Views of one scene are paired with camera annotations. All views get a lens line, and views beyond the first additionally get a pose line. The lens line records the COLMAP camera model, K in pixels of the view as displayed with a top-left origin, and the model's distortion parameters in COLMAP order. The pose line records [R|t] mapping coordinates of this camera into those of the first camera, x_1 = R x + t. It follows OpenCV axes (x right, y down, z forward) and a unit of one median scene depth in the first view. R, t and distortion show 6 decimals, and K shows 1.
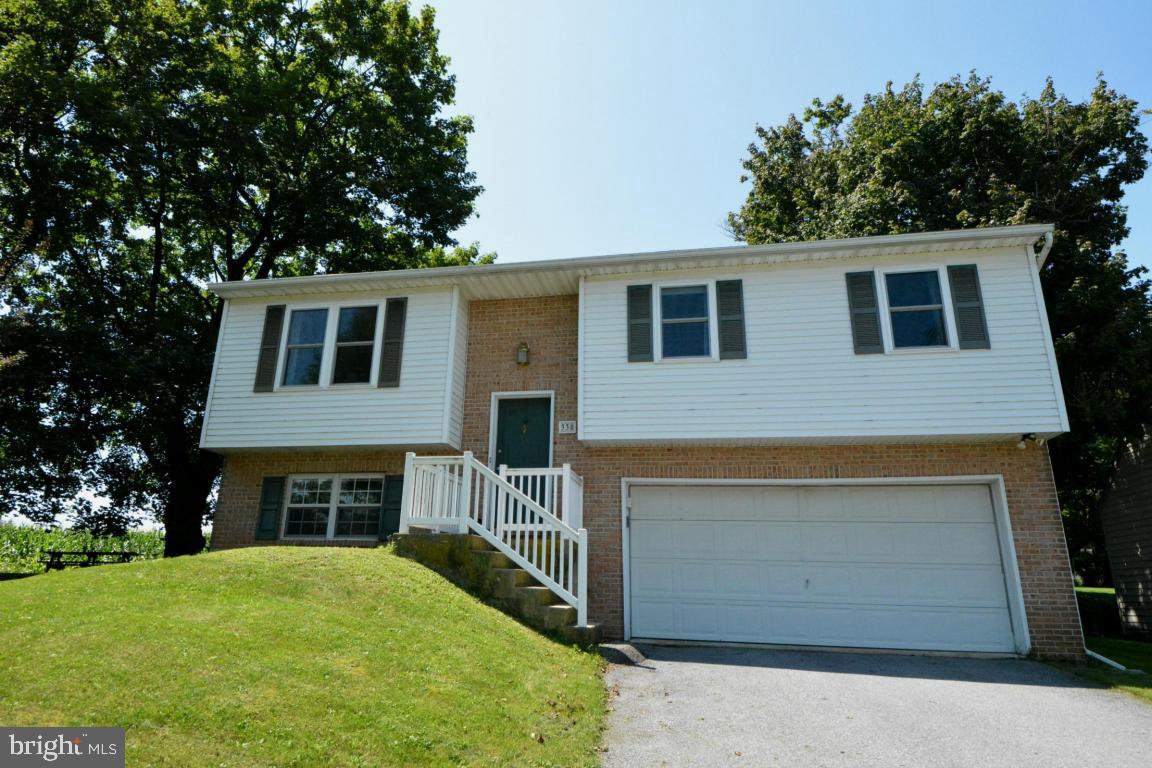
lens RADIAL K [[622.7, 0, 577.4], [0, 622.7, 346.8], [0, 0, 1]] dist [0.020892, -0.000576]
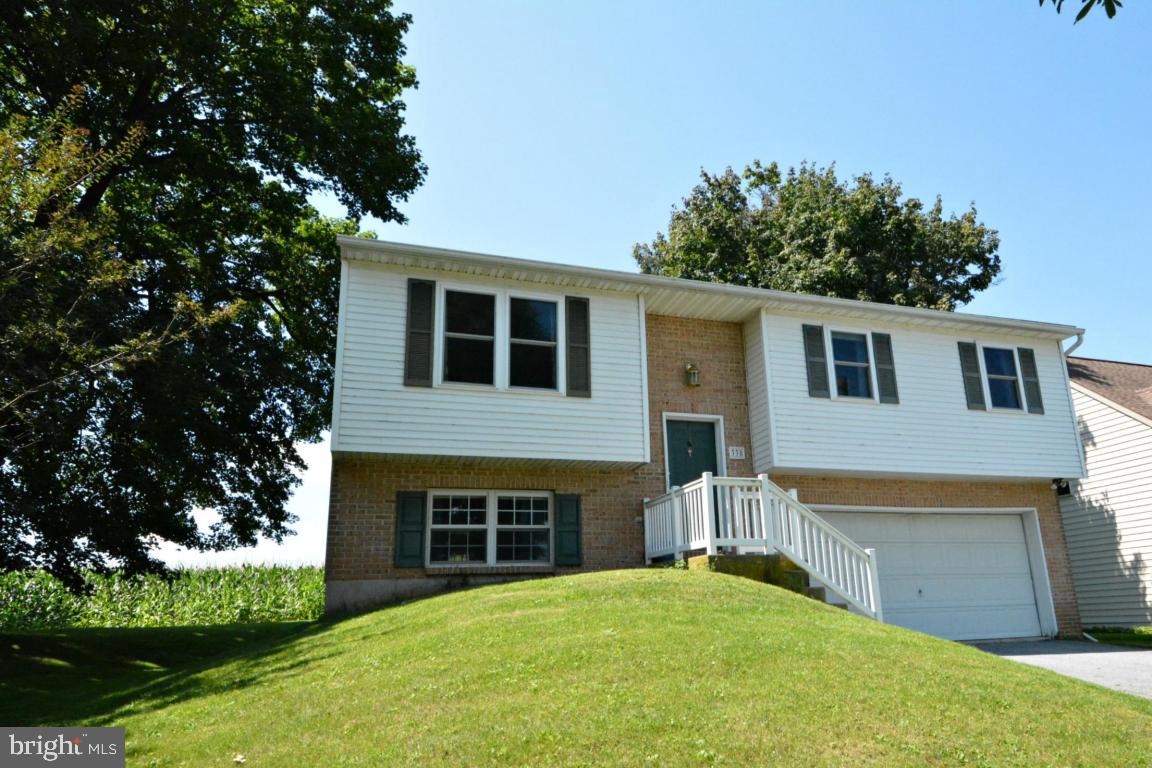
lens RADIAL K [[659.0, 0, 576.0], [0, 659.0, 384.0], [0, 0, 1]] dist [0.021086, 0.000679]
pose [[0.882966, 0.102177, 0.458183, -0.722422], [-0.121302, 0.992538, 0.012422, 0.033910], [-0.453495, -0.066547, 0.888771, 0.156686]]
